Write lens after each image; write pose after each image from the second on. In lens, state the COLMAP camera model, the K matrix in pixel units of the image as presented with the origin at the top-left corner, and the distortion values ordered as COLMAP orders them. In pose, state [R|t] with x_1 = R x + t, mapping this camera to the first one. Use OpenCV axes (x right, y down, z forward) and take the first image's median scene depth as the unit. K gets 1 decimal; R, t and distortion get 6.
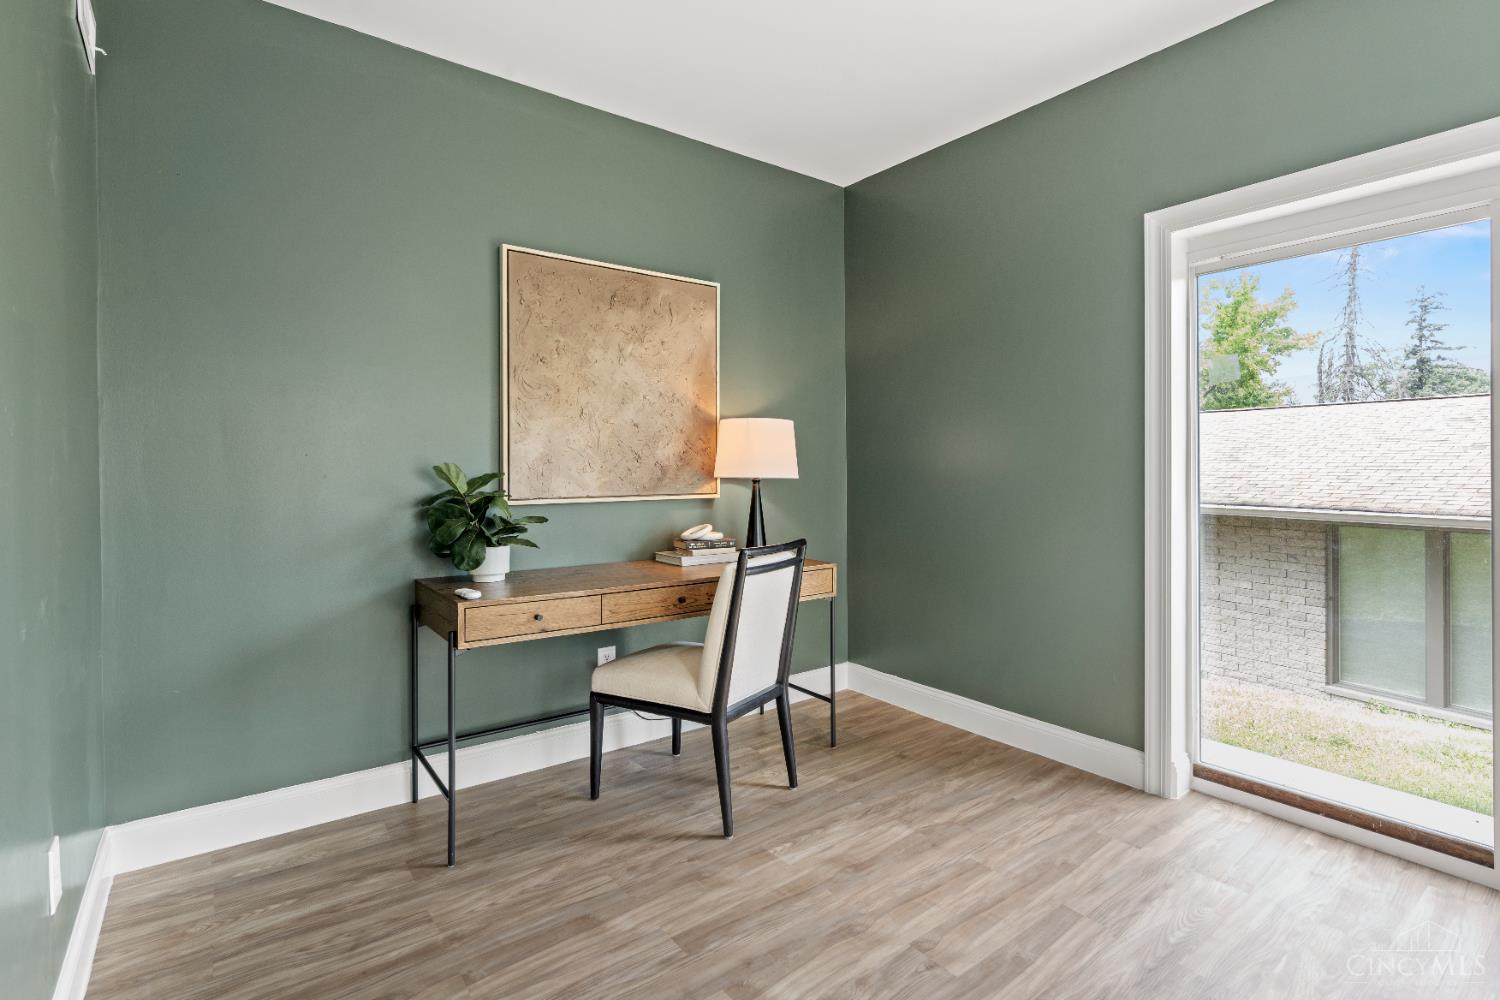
lens RADIAL K [[713.7, 0, 748.0], [0, 713.7, 476.3], [0, 0, 1]] dist [-0.010639, 0.000775]
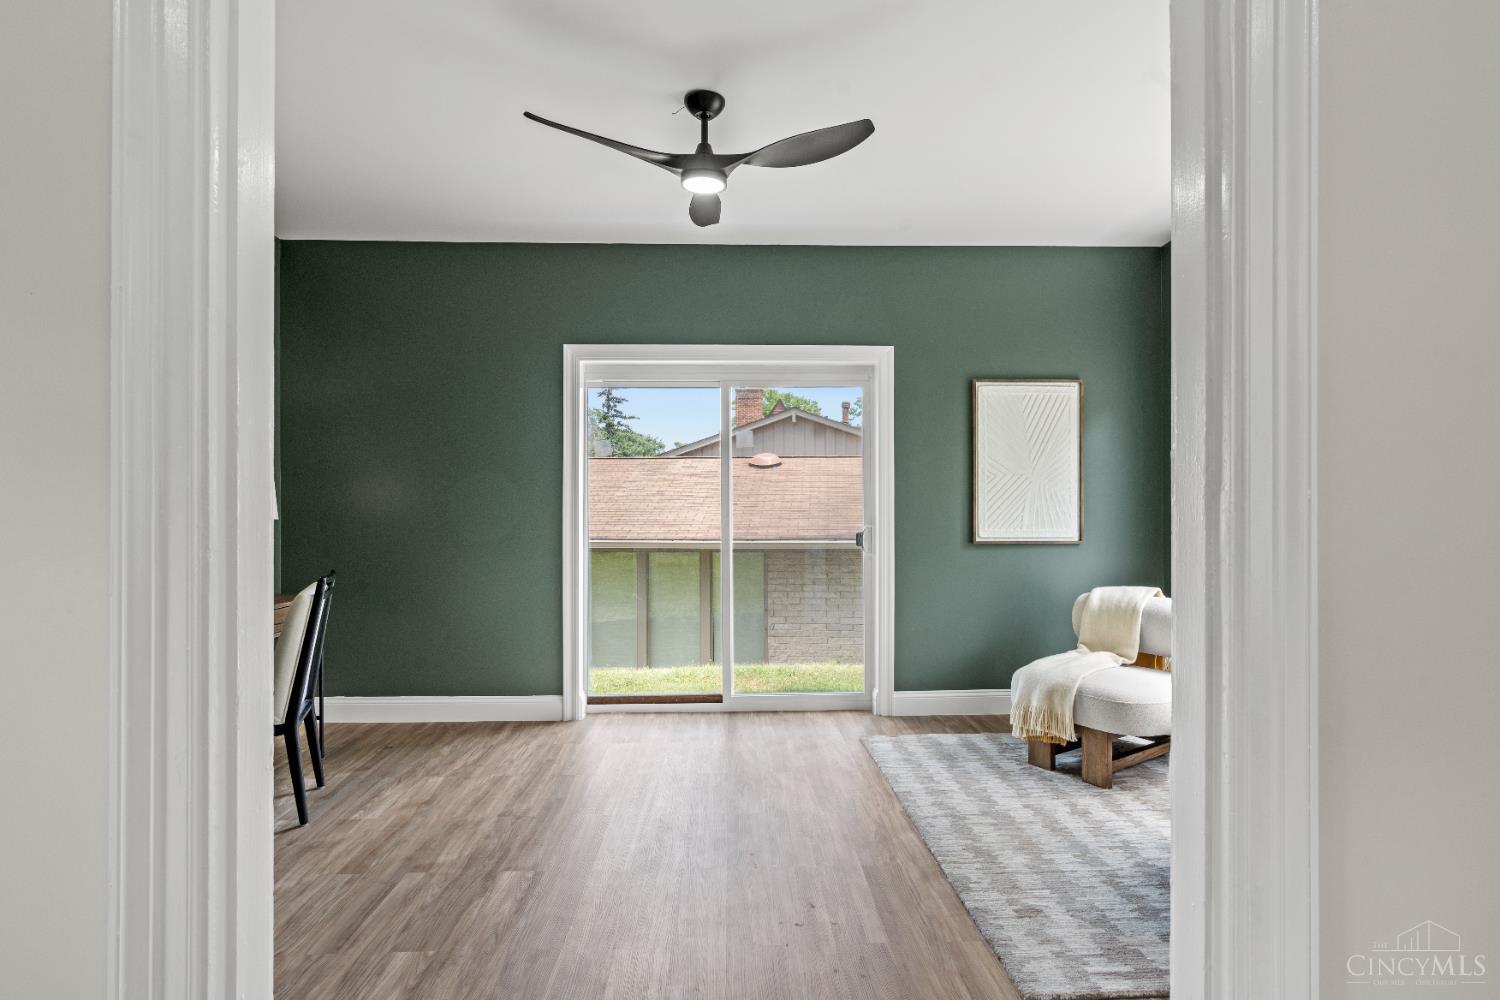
lens RADIAL K [[747.6, 0, 750.2], [0, 747.6, 505.3], [0, 0, 1]] dist [-0.007081, 0.001417]
pose [[0.583584, 0.006167, 0.812029, -0.540542], [0.005624, 0.999916, -0.011636, 0.001682], [-0.812033, 0.011357, 0.583501, -0.282480]]
